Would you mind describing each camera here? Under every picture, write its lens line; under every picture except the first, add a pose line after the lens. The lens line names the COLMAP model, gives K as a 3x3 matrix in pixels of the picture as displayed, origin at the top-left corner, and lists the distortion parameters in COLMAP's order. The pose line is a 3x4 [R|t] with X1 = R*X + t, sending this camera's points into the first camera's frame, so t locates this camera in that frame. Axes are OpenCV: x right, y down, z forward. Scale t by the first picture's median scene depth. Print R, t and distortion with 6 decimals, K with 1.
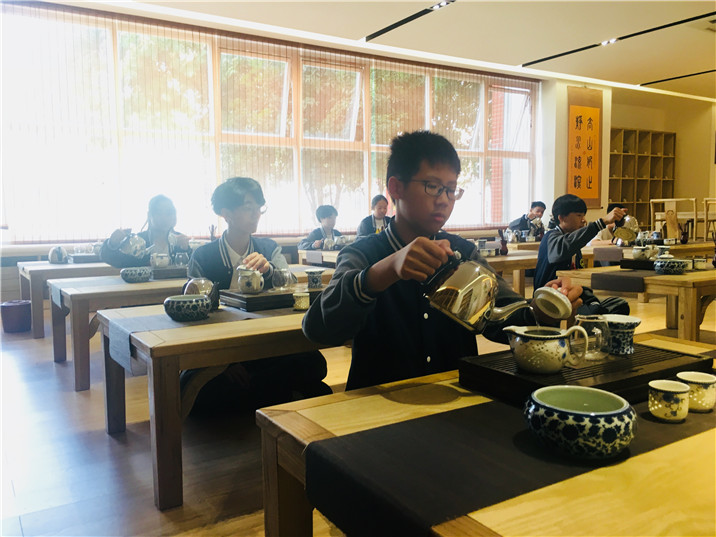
lens RADIAL K [[607.3, 0, 350.6], [0, 607.3, 265.5], [0, 0, 1]] dist [0.097849, -0.142800]
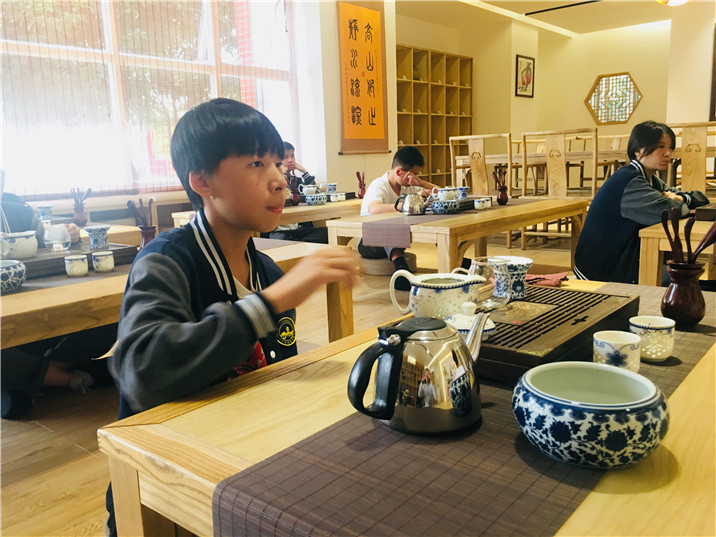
lens RADIAL K [[607.3, 0, 350.6], [0, 607.3, 265.5], [0, 0, 1]] dist [0.097849, -0.142800]
pose [[0.954739, -0.072575, 0.288456, 0.144028], [0.049103, 0.994927, 0.087799, -0.024468], [-0.293365, -0.069661, 0.953459, 0.308044]]
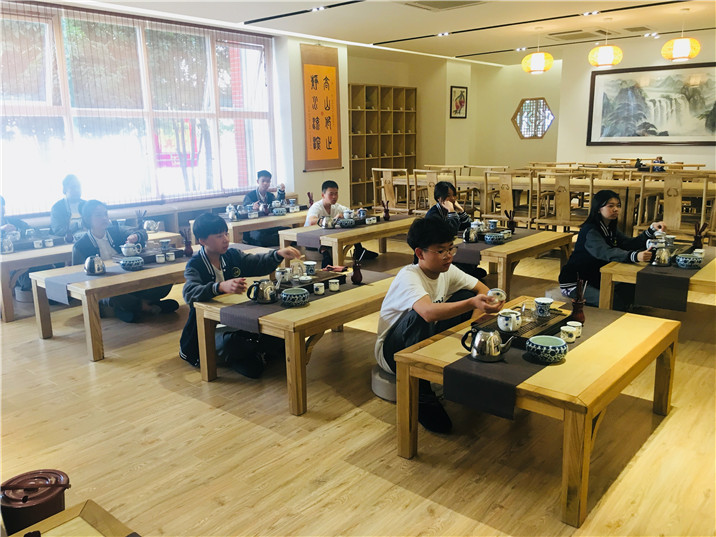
lens RADIAL K [[607.3, 0, 350.6], [0, 607.3, 265.5], [0, 0, 1]] dist [0.097849, -0.142800]
pose [[0.954437, -0.068508, 0.290442, 0.119352], [0.032253, 0.991272, 0.127830, -0.063699], [-0.296664, -0.112638, 0.948316, 0.016439]]
